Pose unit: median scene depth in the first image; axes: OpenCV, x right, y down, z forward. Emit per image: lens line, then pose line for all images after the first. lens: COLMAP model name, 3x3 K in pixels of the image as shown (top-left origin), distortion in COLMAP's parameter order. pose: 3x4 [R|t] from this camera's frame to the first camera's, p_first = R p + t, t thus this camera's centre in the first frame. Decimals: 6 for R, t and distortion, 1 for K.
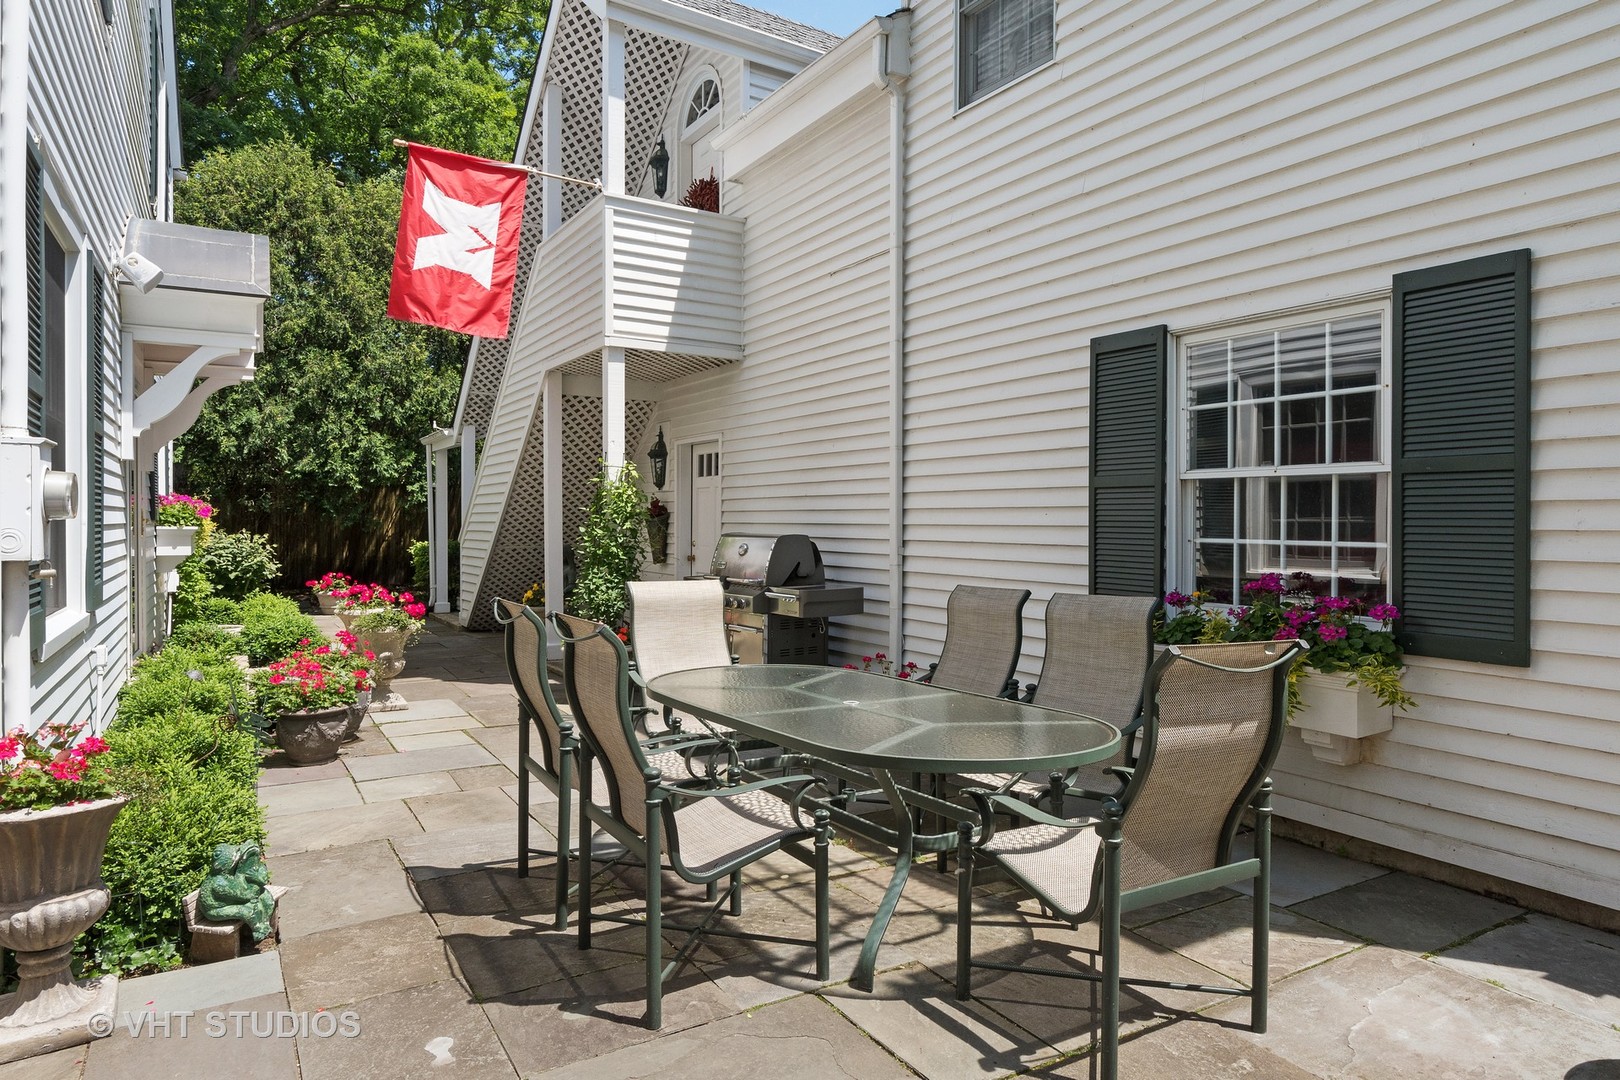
lens RADIAL K [[963.3, 0, 810.3], [0, 963.3, 517.2], [0, 0, 1]] dist [0.000277, 0.000087]
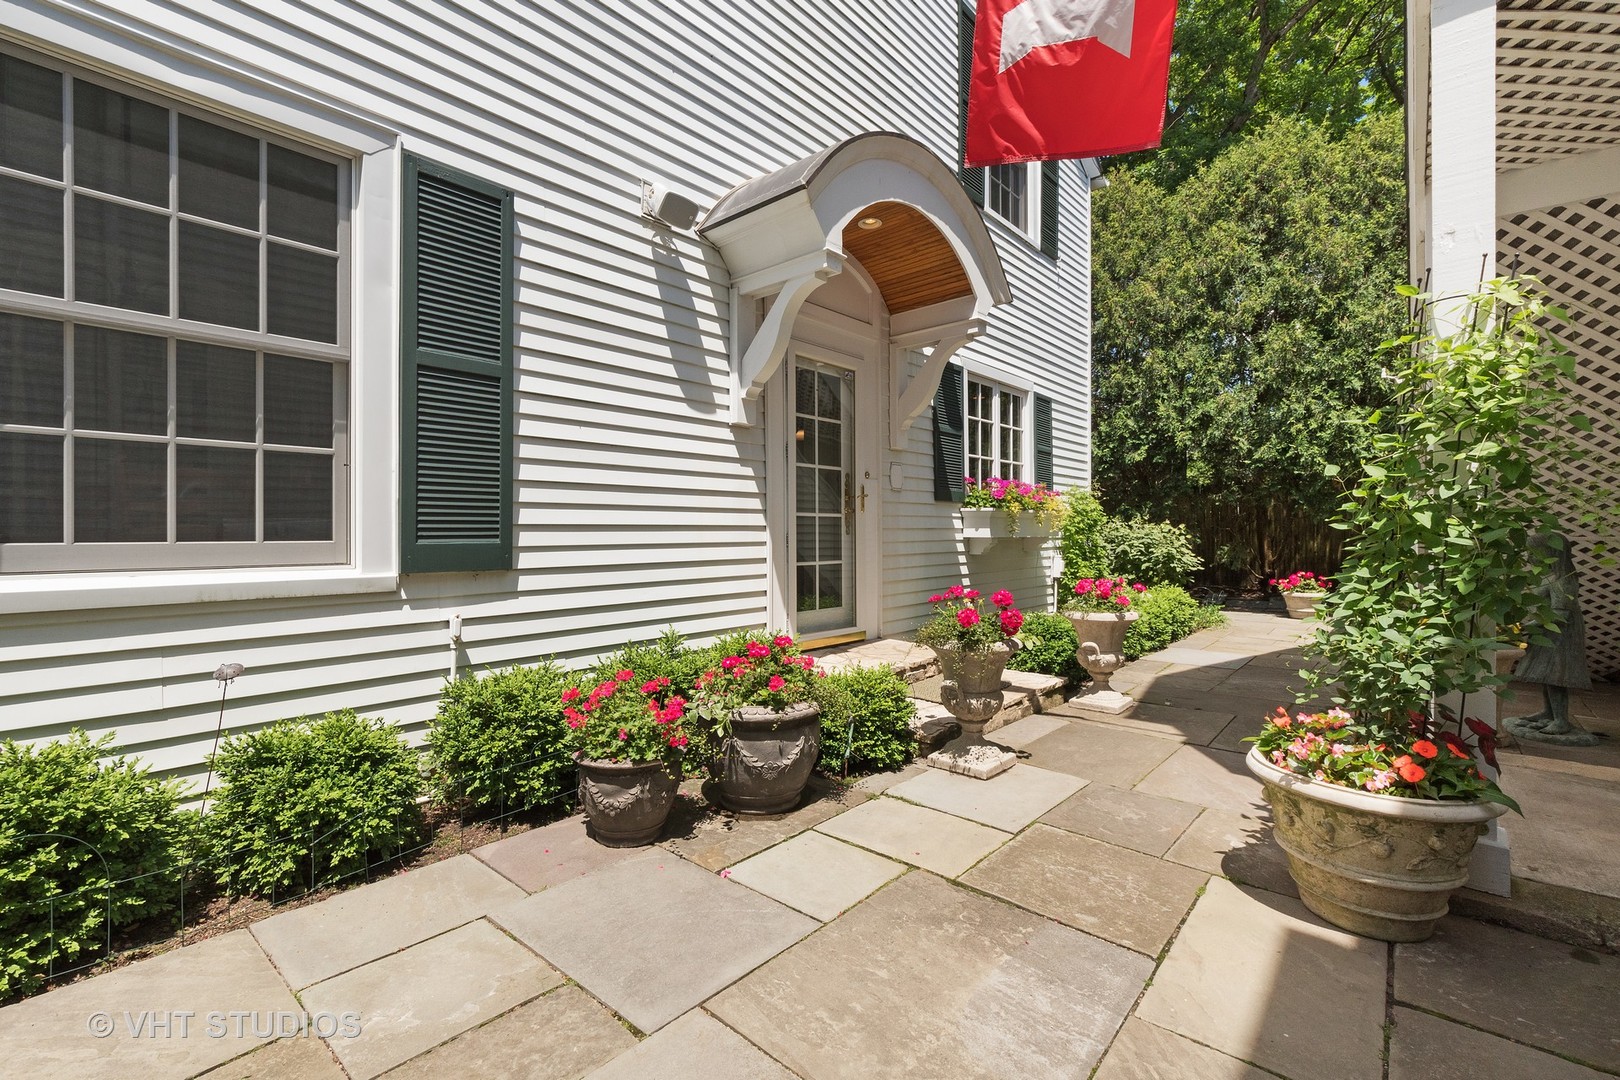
lens RADIAL K [[713.0, 0, 810.3], [0, 713.0, 519.5], [0, 0, 1]] dist [-0.000566, -0.000101]
pose [[0.301155, -0.011839, -0.953502, -0.007847], [-0.001507, 0.999916, -0.012891, 0.019226], [0.953574, 0.005319, 0.301112, 0.381833]]
